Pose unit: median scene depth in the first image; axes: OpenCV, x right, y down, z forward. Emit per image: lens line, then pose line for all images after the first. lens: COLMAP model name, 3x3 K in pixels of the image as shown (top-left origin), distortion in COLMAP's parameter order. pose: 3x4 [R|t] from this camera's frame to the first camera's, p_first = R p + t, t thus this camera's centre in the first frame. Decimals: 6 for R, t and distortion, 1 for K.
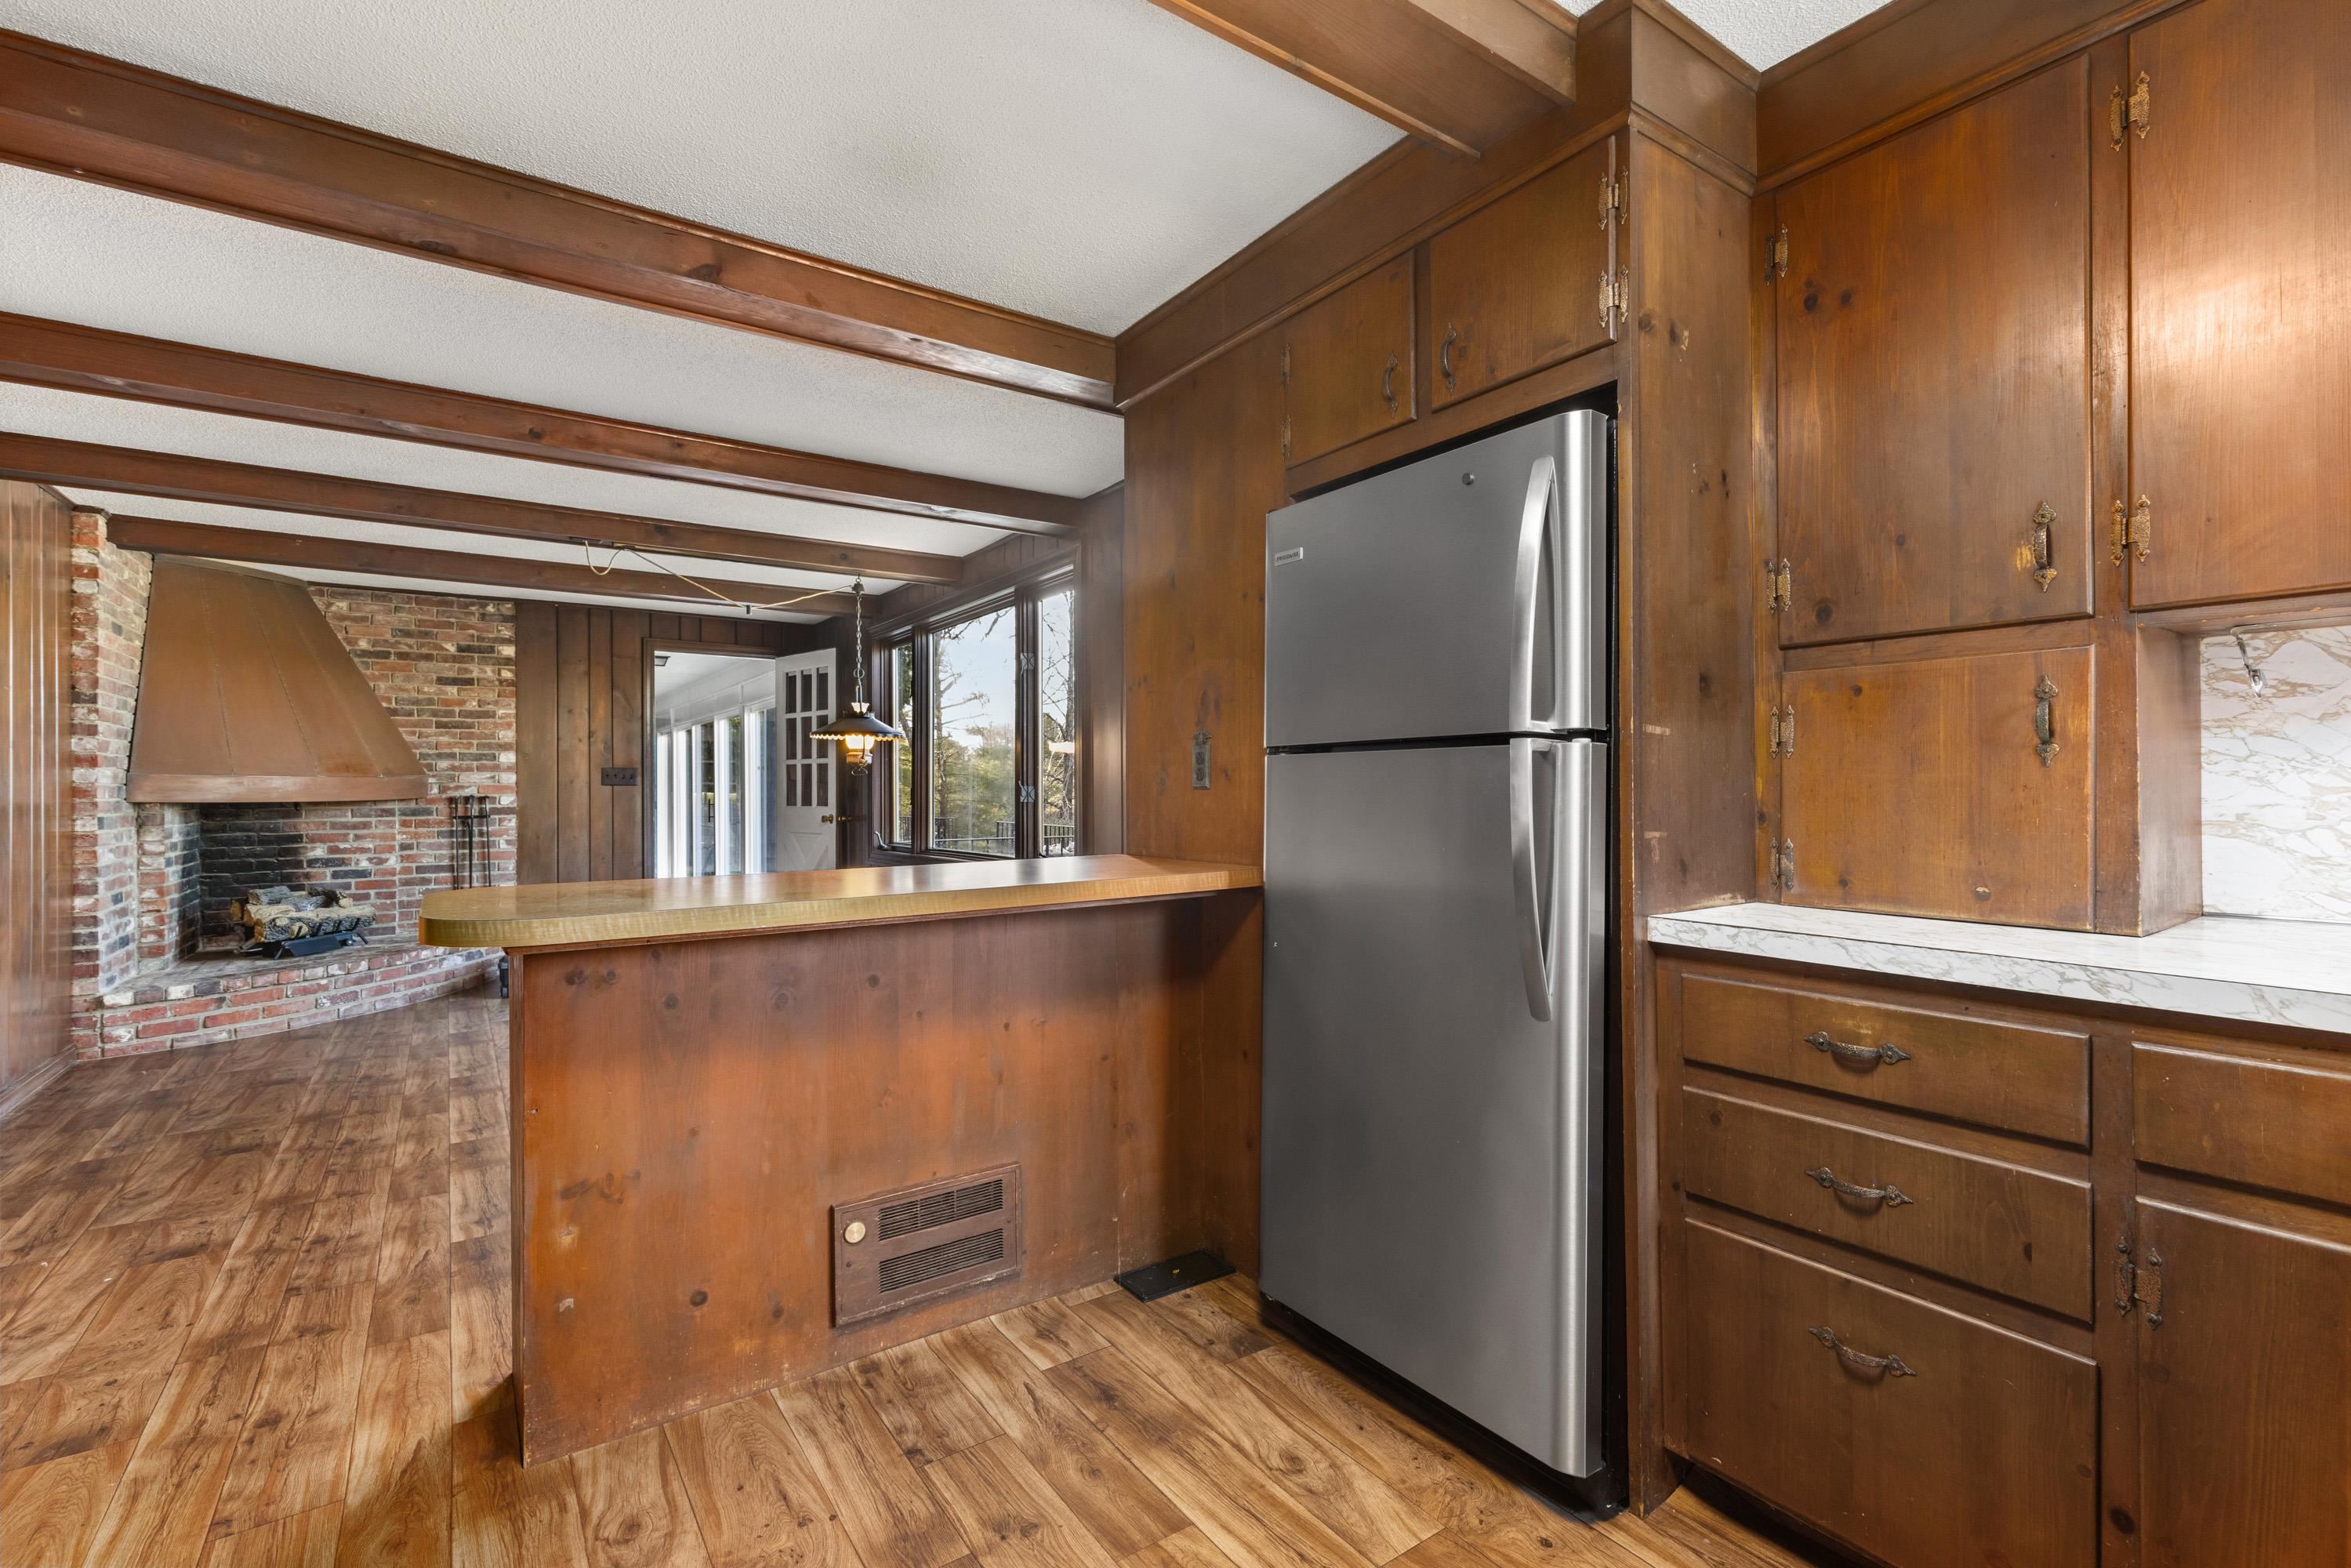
lens RADIAL K [[1050.5, 0, 1183.6], [0, 1050.5, 780.4], [0, 0, 1]] dist [0.001697, -0.000141]
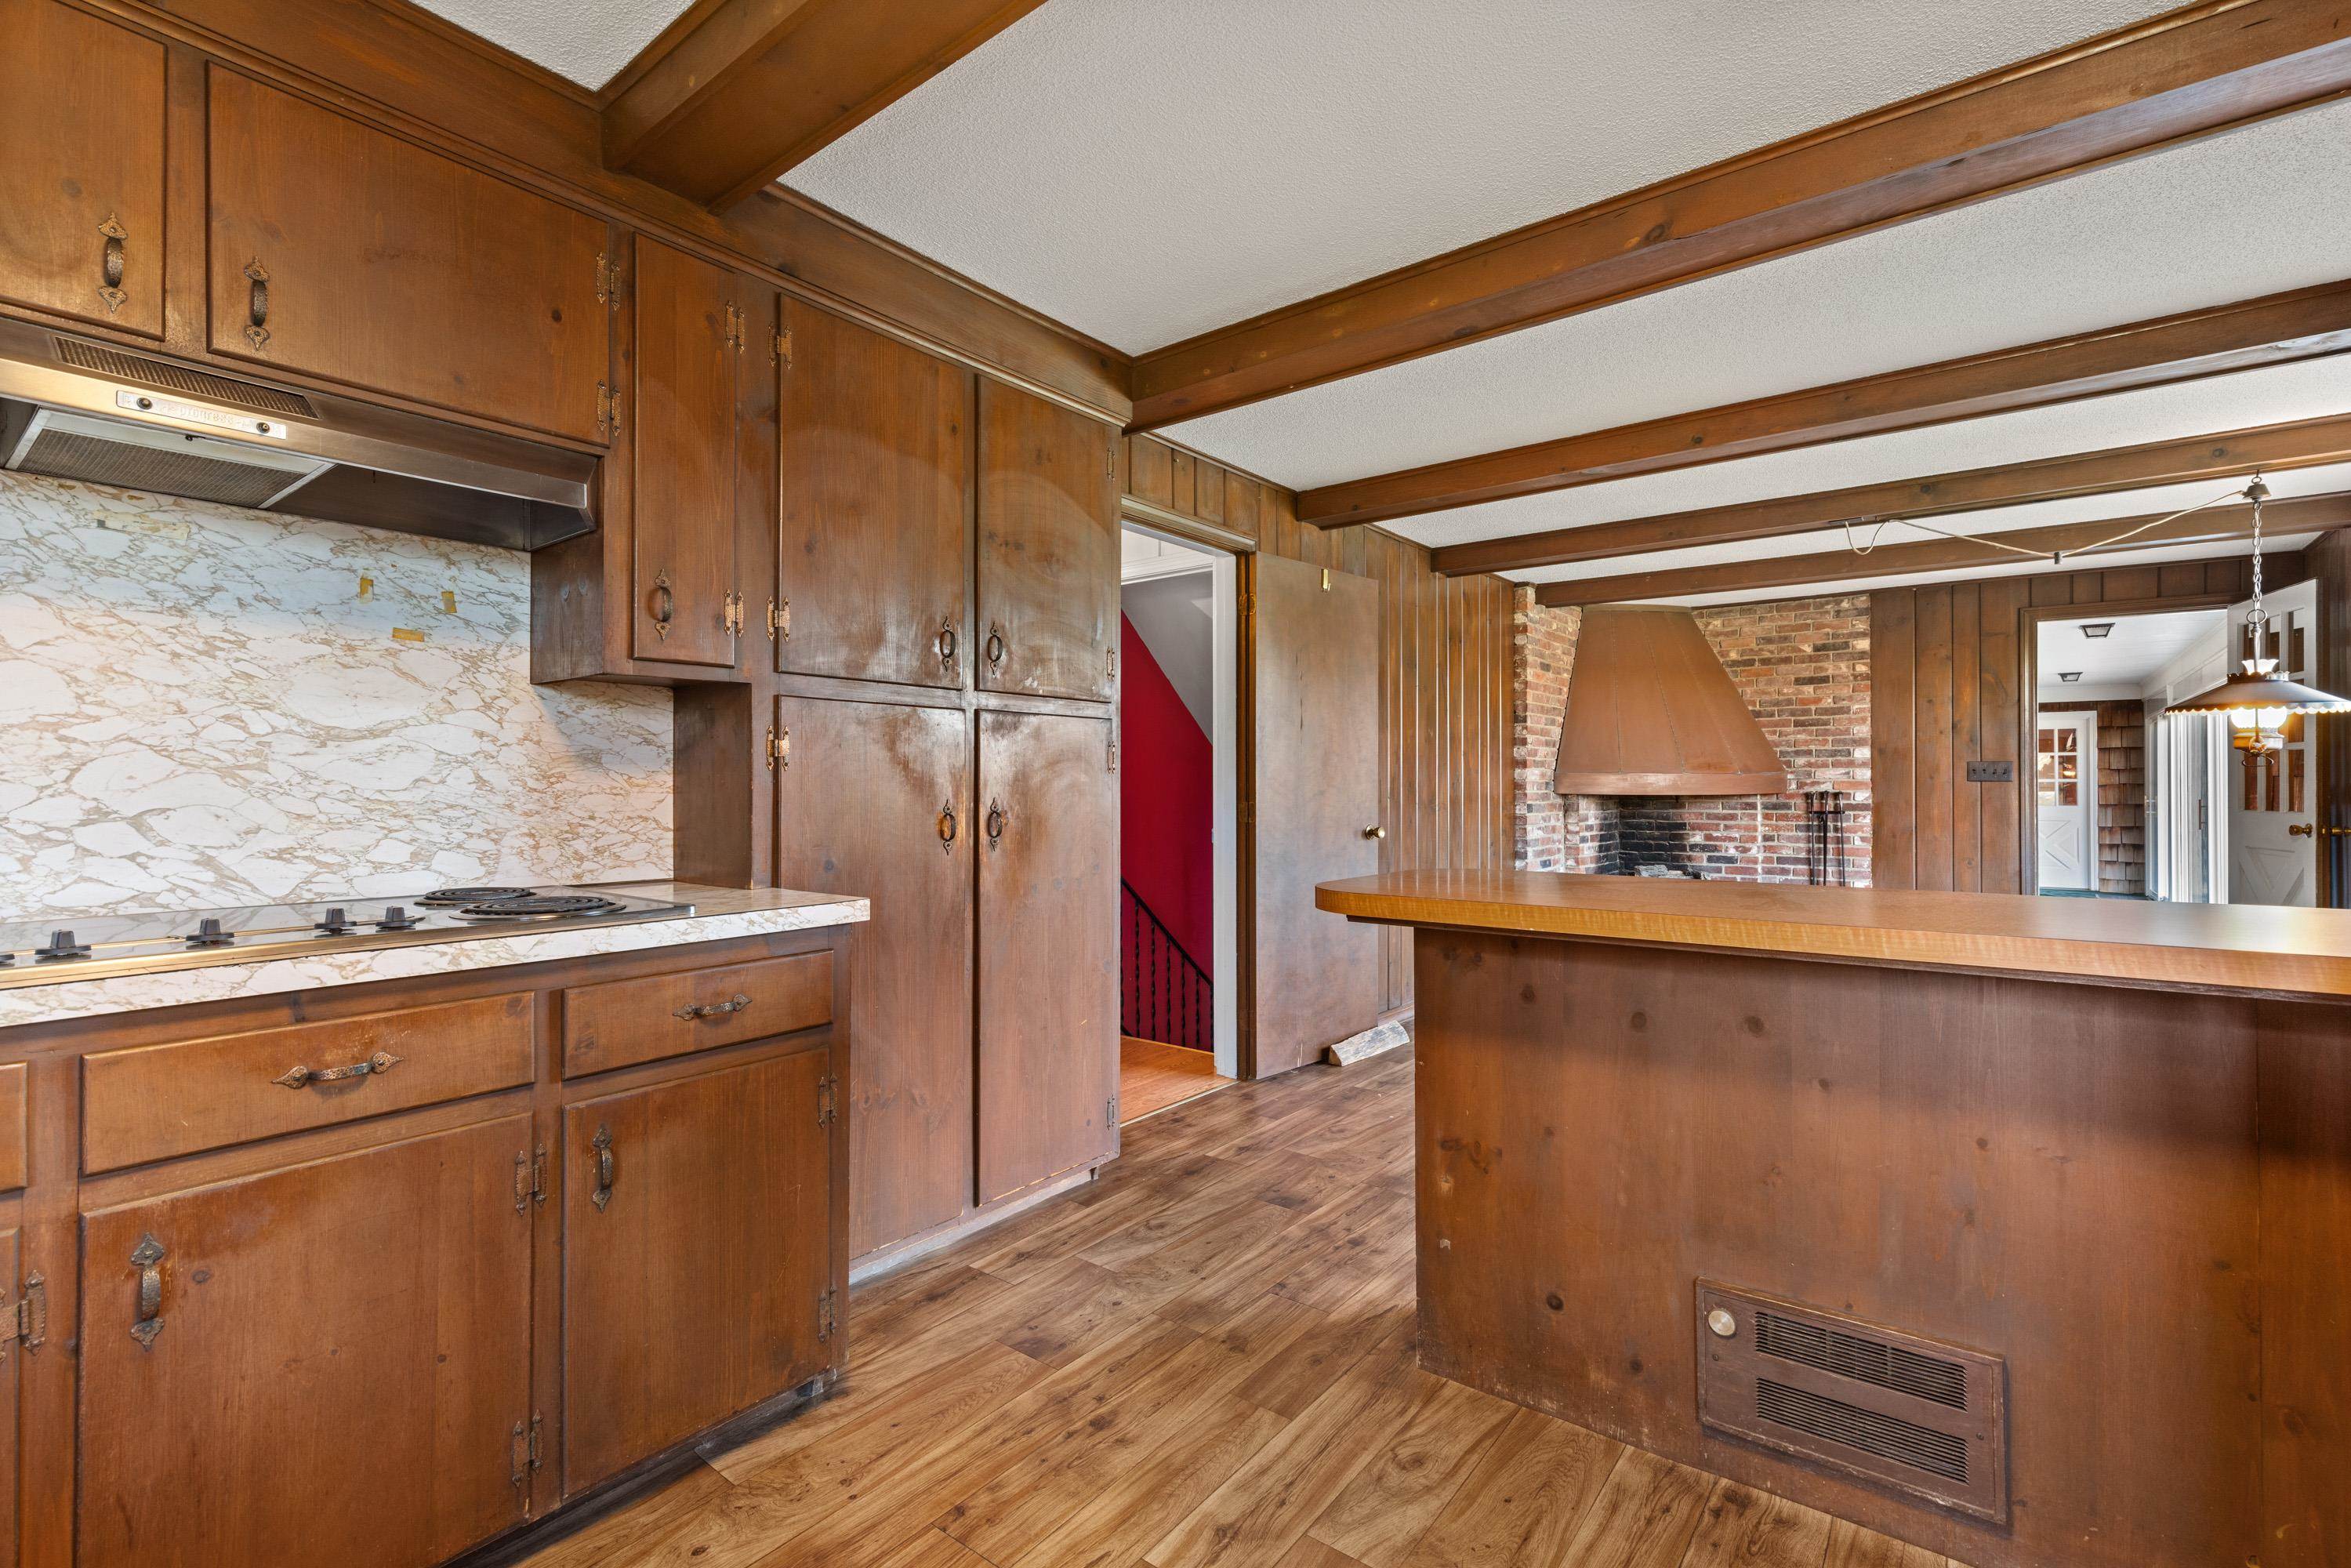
lens RADIAL K [[1050.5, 0, 1192.2], [0, 1050.5, 776.9], [0, 0, 1]] dist [0.001697, -0.000141]
pose [[0.295058, -0.003525, -0.955473, 0.138637], [0.003971, 0.999989, -0.002463, 0.000752], [0.955471, -0.003067, 0.295069, 0.140831]]
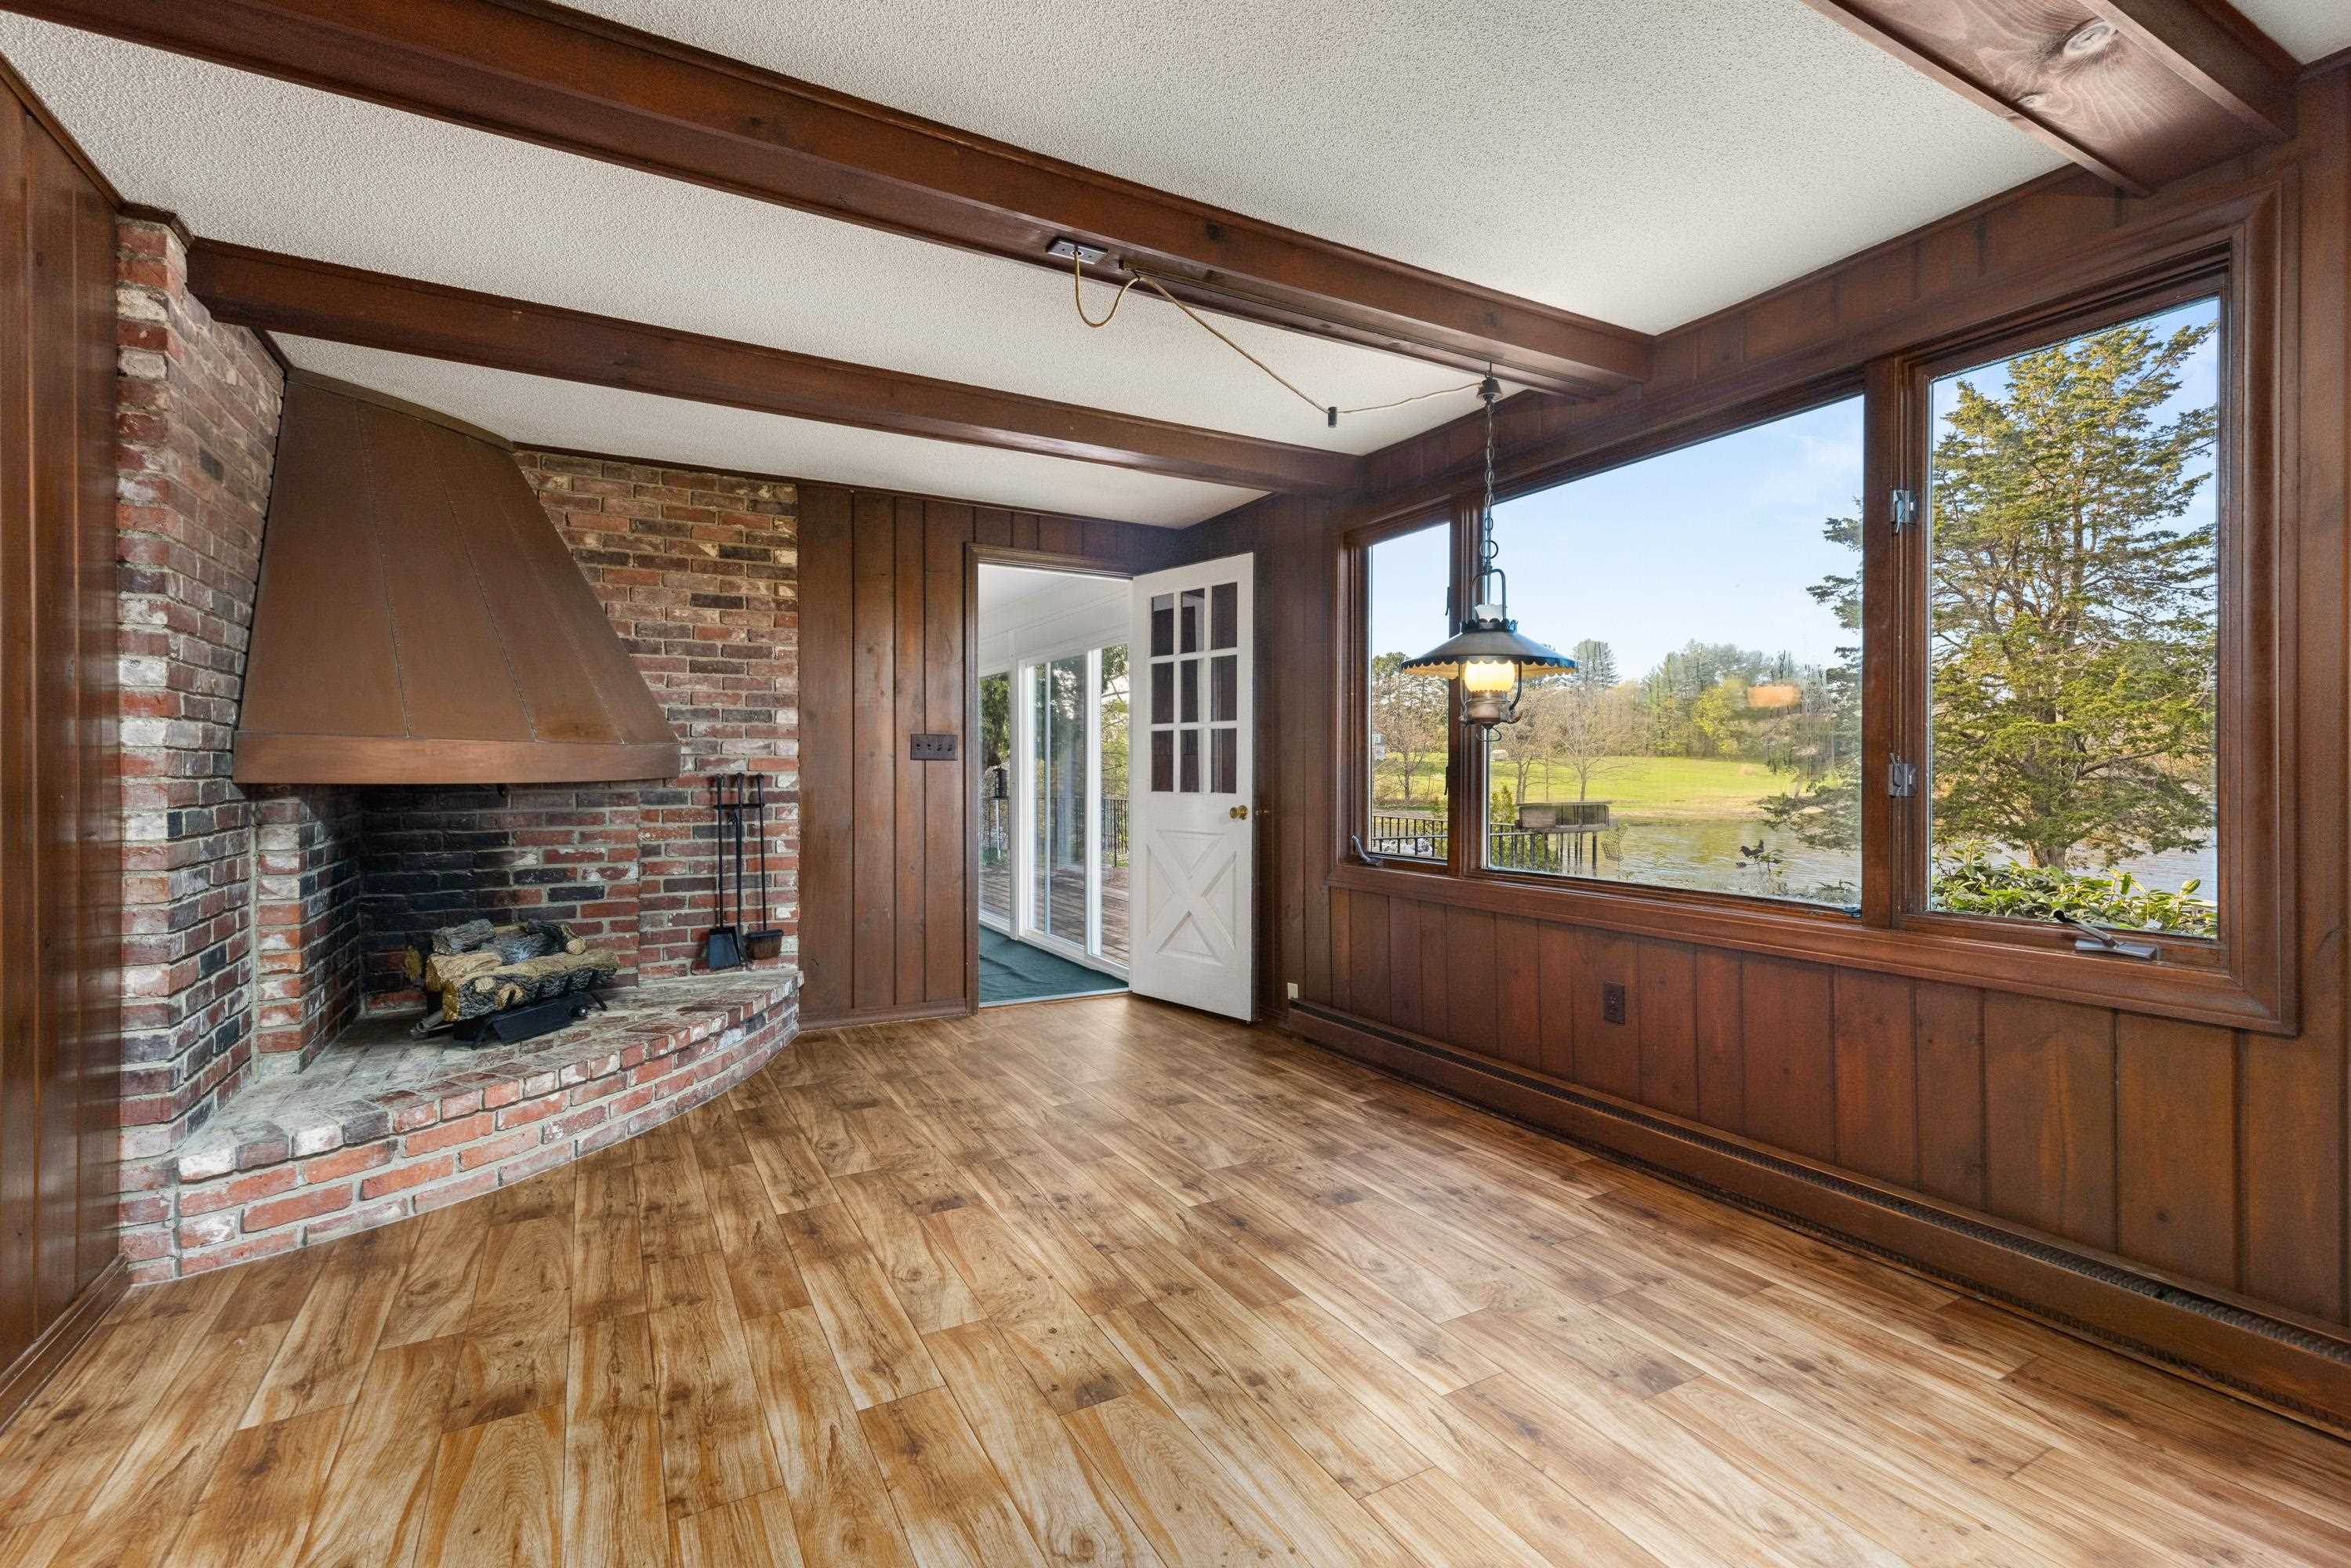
lens RADIAL K [[1050.5, 0, 1184.8], [0, 1050.5, 770.2], [0, 0, 1]] dist [0.001697, -0.000141]
pose [[0.995188, 0.006928, -0.097743, -0.409322], [-0.005922, 0.999926, 0.010584, 0.004322], [0.097809, -0.009954, 0.995155, 0.452012]]
